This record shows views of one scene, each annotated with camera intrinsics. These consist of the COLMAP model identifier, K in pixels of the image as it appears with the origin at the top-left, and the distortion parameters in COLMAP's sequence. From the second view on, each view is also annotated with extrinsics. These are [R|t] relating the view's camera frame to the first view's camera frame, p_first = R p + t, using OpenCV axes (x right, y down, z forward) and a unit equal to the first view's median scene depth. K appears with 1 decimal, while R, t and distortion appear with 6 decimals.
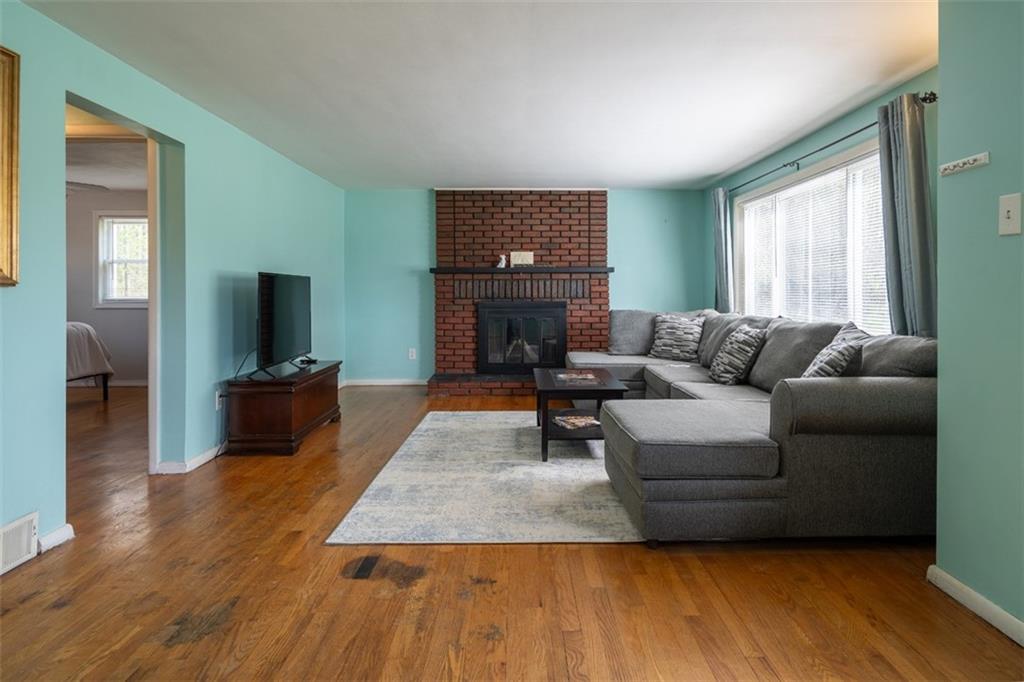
lens RADIAL K [[595.6, 0, 523.2], [0, 595.6, 287.9], [0, 0, 1]] dist [0.004222, 0.001186]
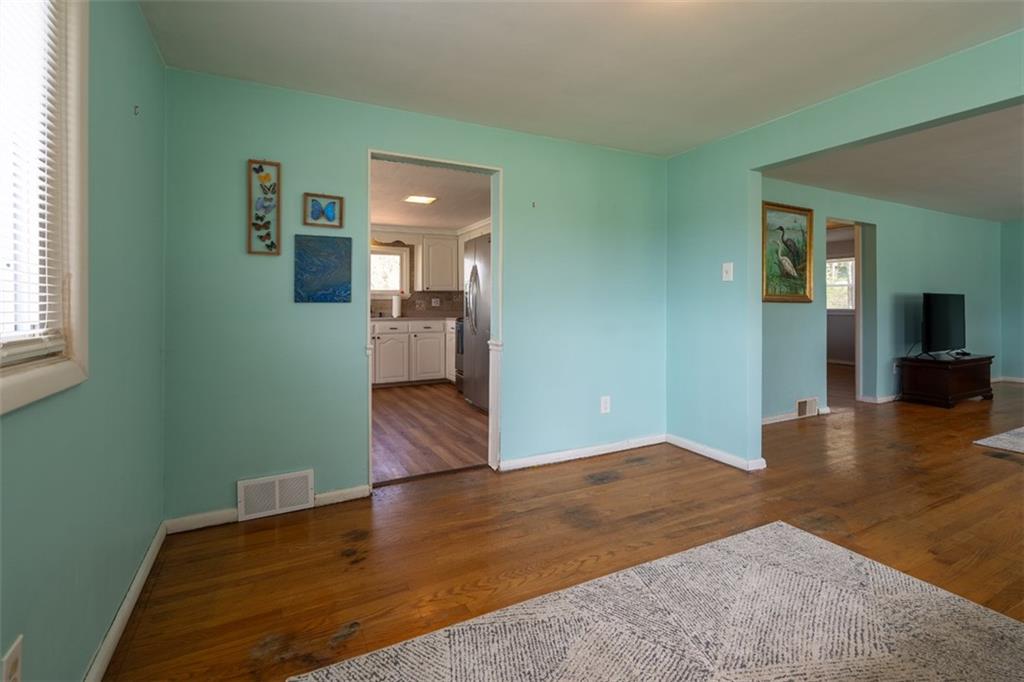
lens RADIAL K [[482.7, 0, 519.3], [0, 482.7, 302.0], [0, 0, 1]] dist [-0.004290, 0.001400]
pose [[0.457630, -0.001507, -0.889141, 0.219965], [0.004241, 0.999991, 0.000489, -0.006788], [0.889132, -0.003995, 0.457633, -0.580041]]
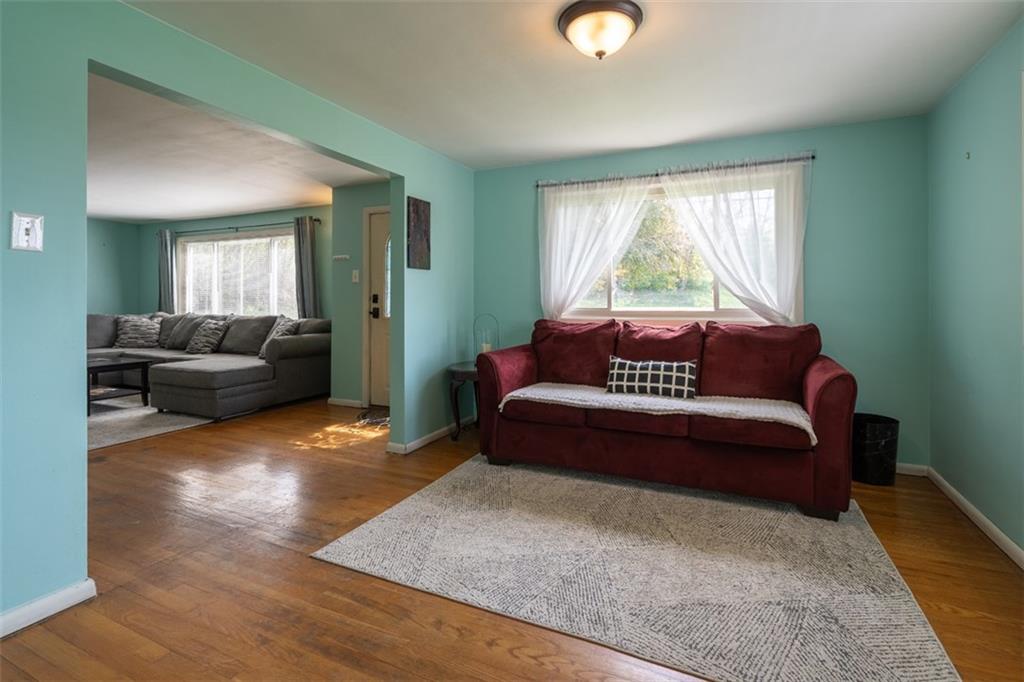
lens RADIAL K [[482.7, 0, 523.2], [0, 482.7, 298.0], [0, 0, 1]] dist [-0.004290, 0.001400]
pose [[0.419321, 0.003118, 0.907833, -0.551117], [-0.006285, 0.999980, -0.000531, -0.005192], [-0.907816, -0.005483, 0.419332, -0.429917]]
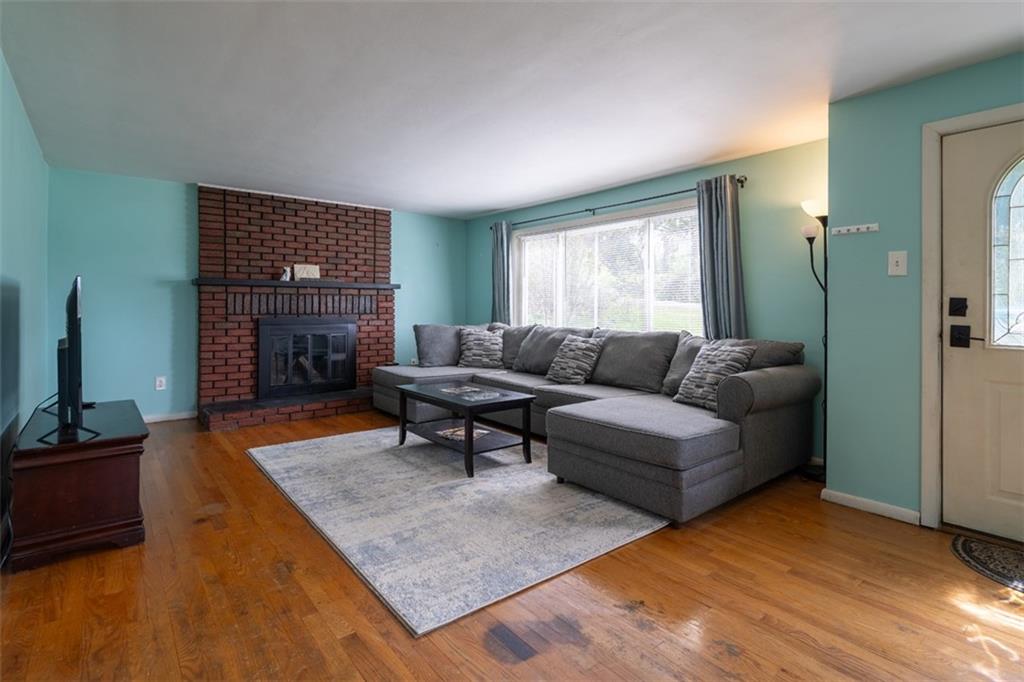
lens RADIAL K [[511.8, 0, 518.4], [0, 511.8, 304.0], [0, 0, 1]] dist [-0.001221, 0.000700]
pose [[0.780526, 0.008041, 0.625072, -0.415883], [-0.008578, 0.999961, -0.002152, 0.000591], [-0.625065, -0.003682, 0.780564, 0.260976]]
